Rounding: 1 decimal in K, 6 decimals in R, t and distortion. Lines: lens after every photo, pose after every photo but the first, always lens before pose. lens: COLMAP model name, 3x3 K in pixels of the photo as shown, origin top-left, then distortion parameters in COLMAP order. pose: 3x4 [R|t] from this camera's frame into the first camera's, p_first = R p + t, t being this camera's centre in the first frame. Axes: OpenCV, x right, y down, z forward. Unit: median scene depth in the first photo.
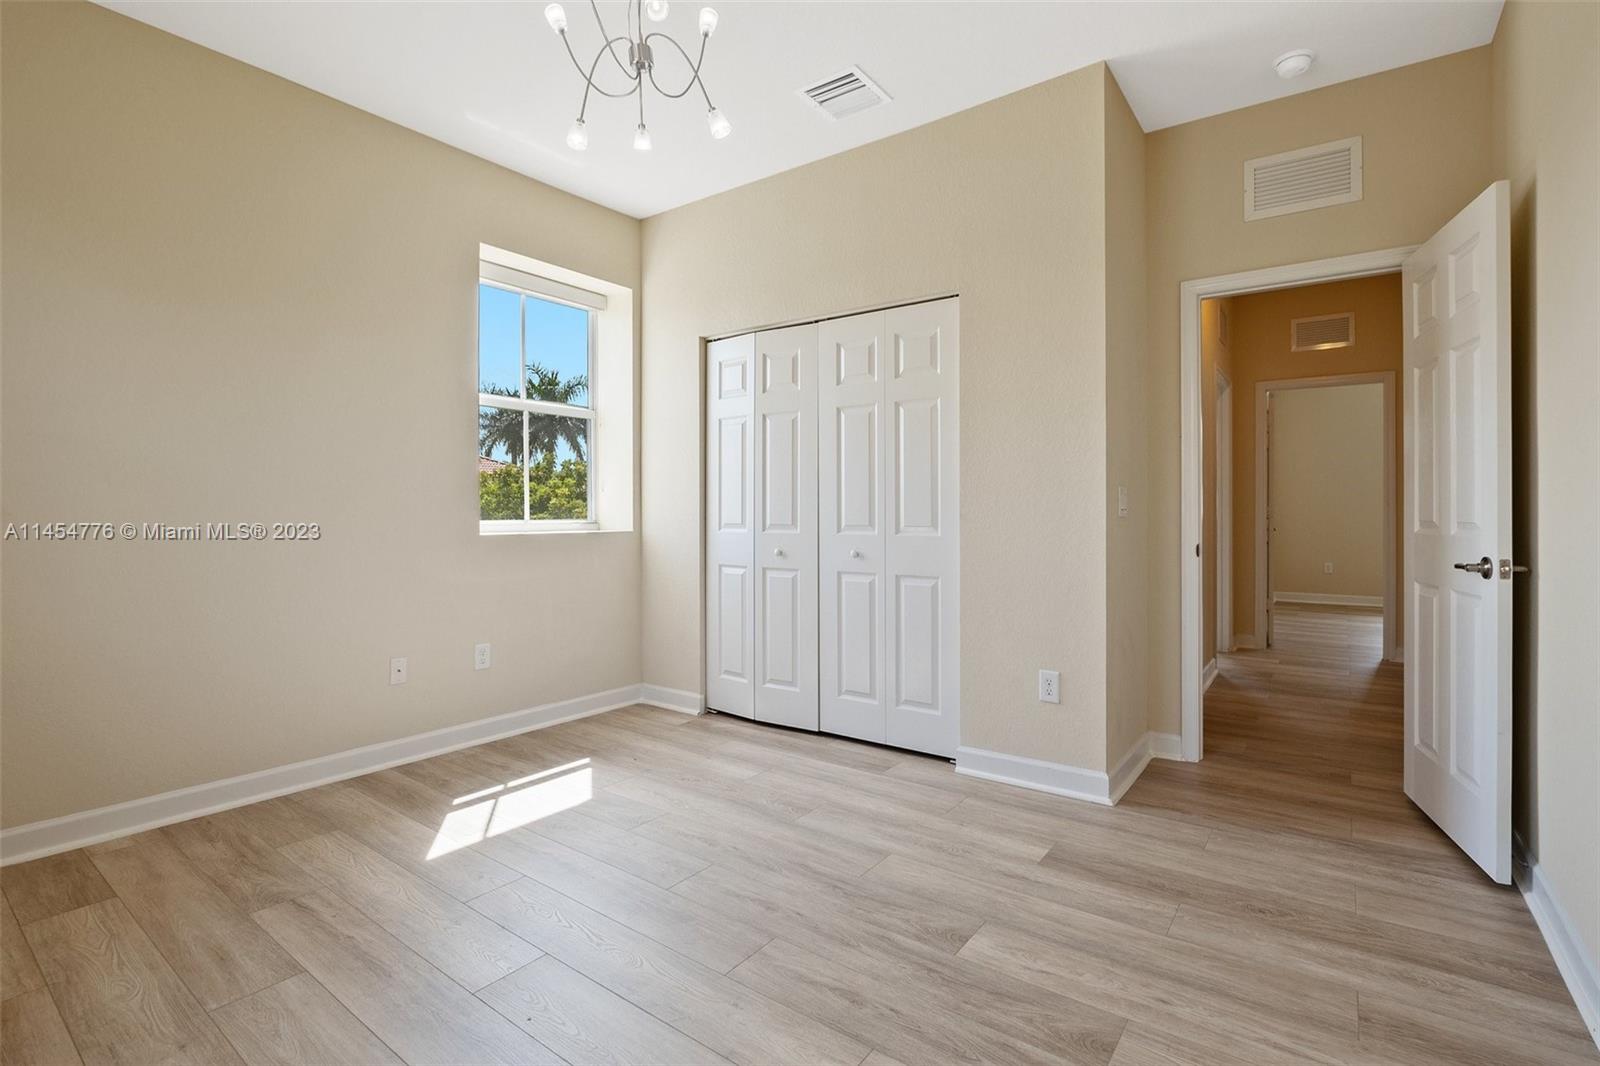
lens RADIAL K [[743.6, 0, 800.0], [0, 743.6, 533.0], [0, 0, 1]] dist [-0.000120, -0.000395]
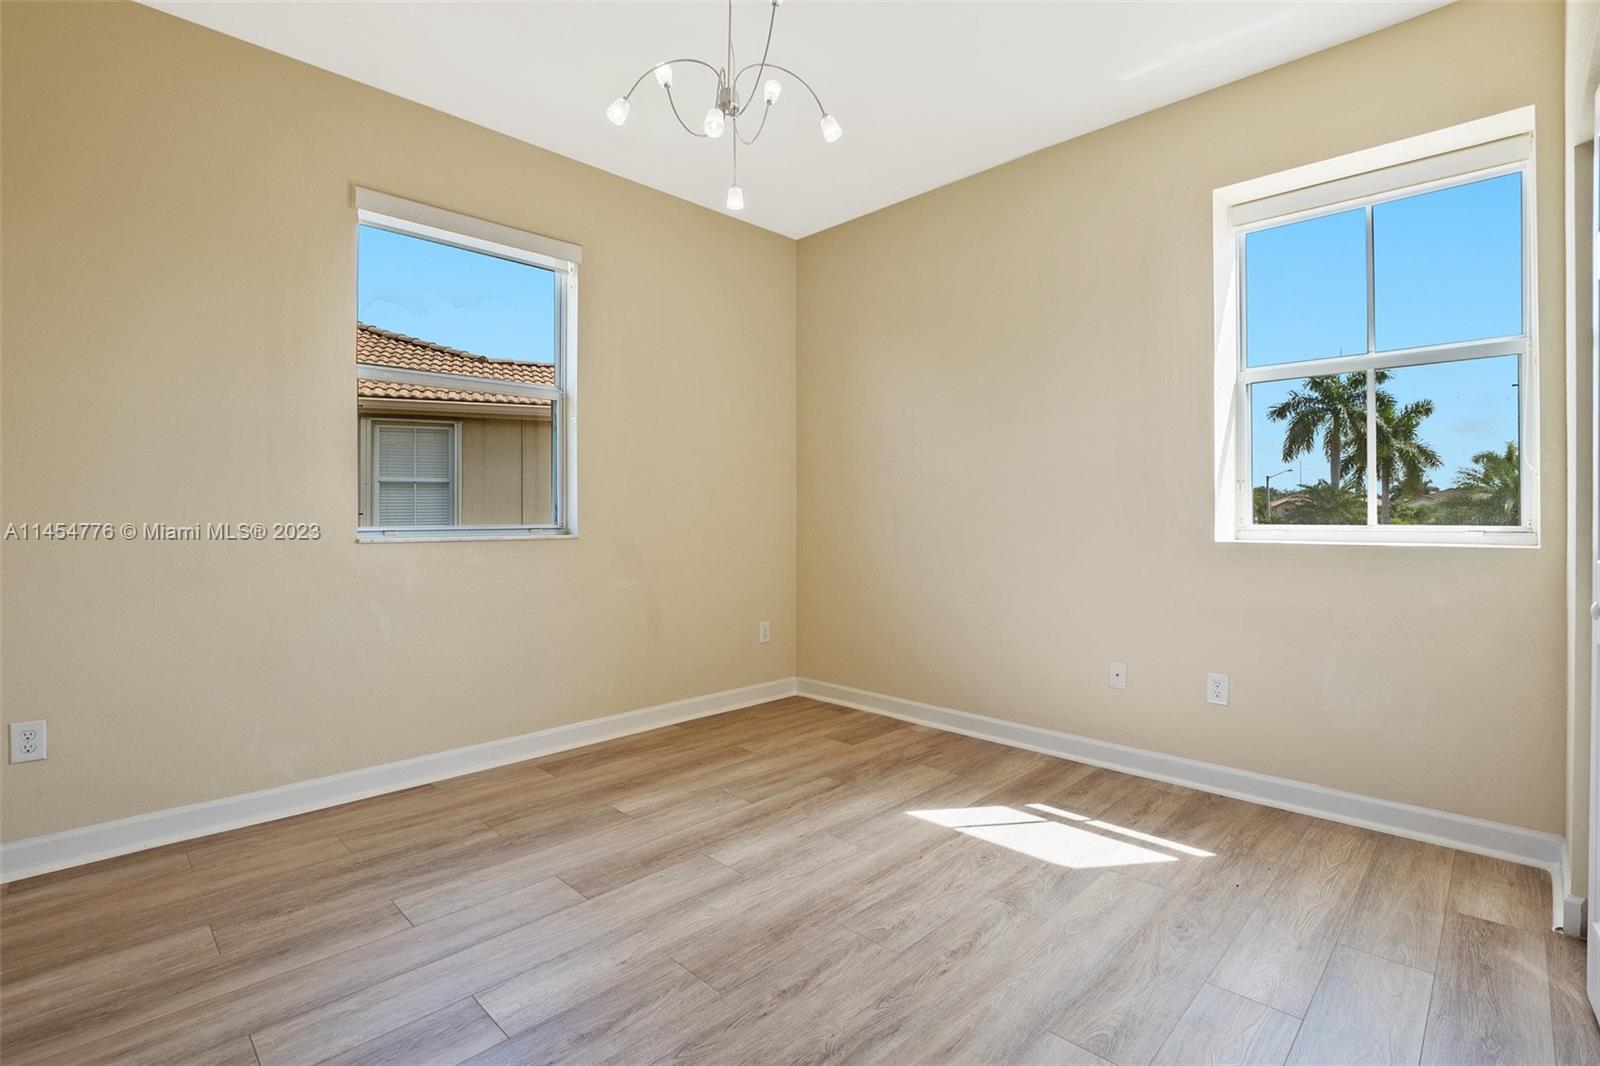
lens RADIAL K [[746.7, 0, 800.0], [0, 746.7, 533.0], [0, 0, 1]] dist [-0.030976, -0.000249]
pose [[-0.130183, 0.025329, -0.991166, 0.537628], [-0.025922, 0.999245, 0.028940, -0.022269], [0.991151, 0.029461, -0.129428, 0.786455]]
